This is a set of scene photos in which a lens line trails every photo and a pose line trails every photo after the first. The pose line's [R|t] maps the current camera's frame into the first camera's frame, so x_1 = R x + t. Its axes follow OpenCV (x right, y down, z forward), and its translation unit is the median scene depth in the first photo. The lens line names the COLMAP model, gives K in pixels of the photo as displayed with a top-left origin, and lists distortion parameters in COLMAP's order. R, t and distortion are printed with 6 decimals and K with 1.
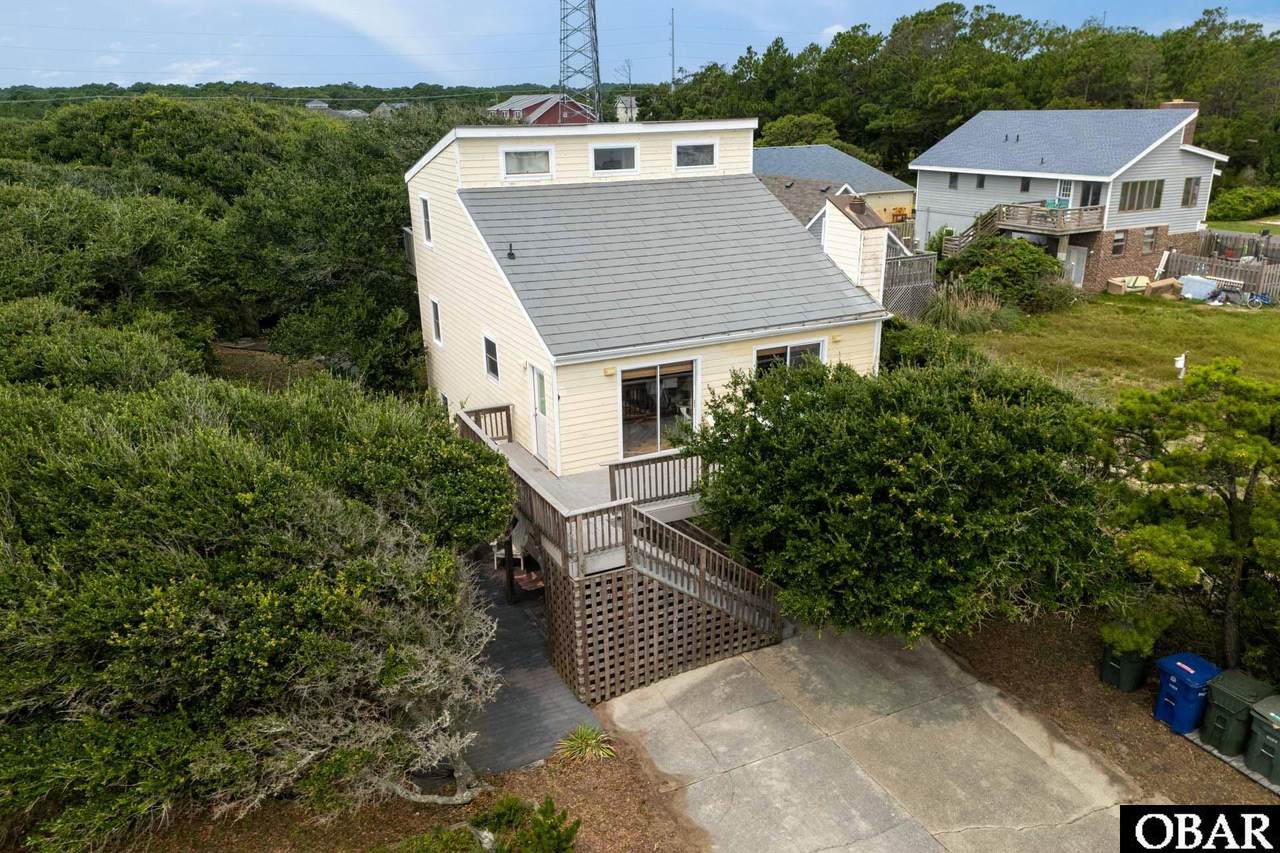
lens RADIAL K [[937.7, 0, 644.0], [0, 937.7, 437.8], [0, 0, 1]] dist [0.012050, 0.001784]
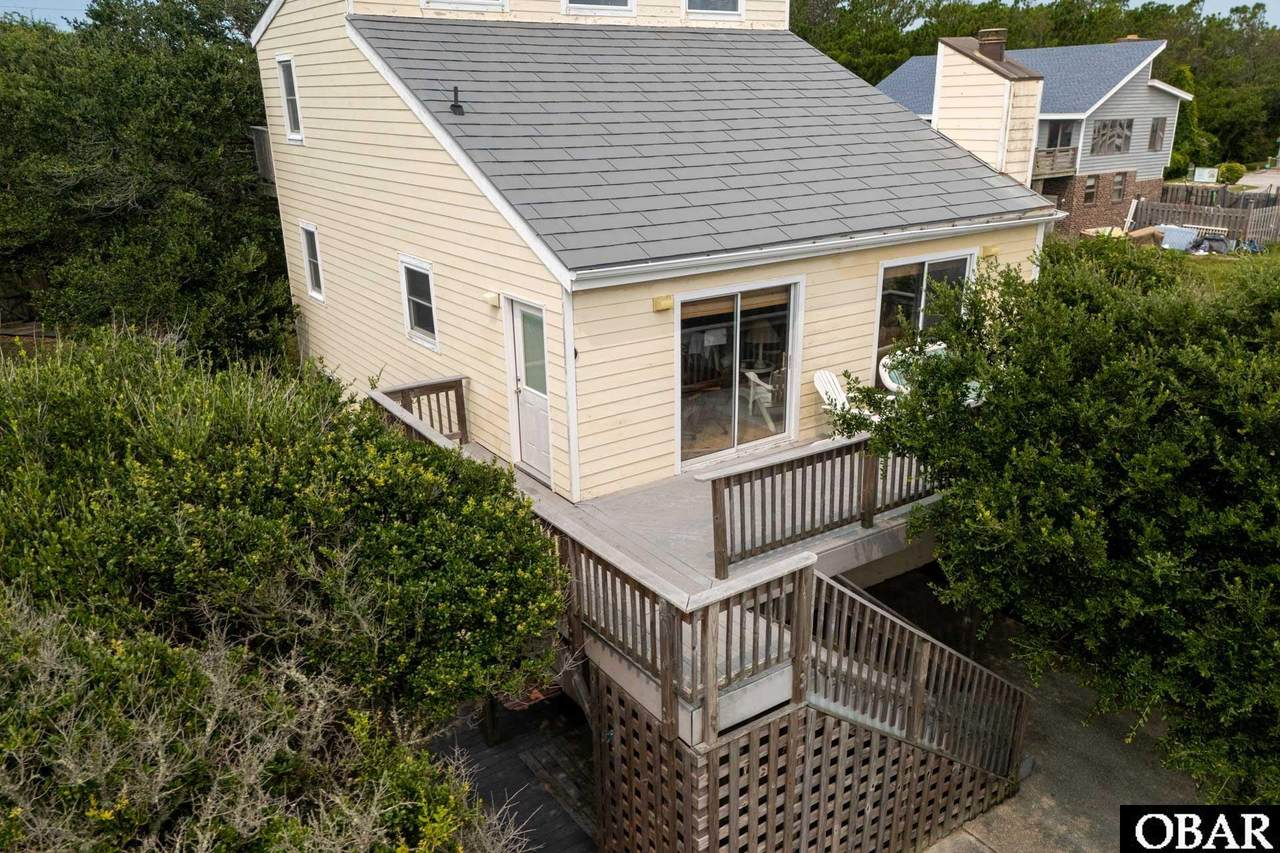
lens RADIAL K [[937.7, 0, 637.4], [0, 937.7, 415.4], [0, 0, 1]] dist [0.012050, 0.001784]
pose [[0.990315, -0.045356, 0.131223, -0.118961], [0.047928, 0.998714, -0.016510, 0.001815], [-0.130306, 0.022639, 0.991215, 0.444392]]
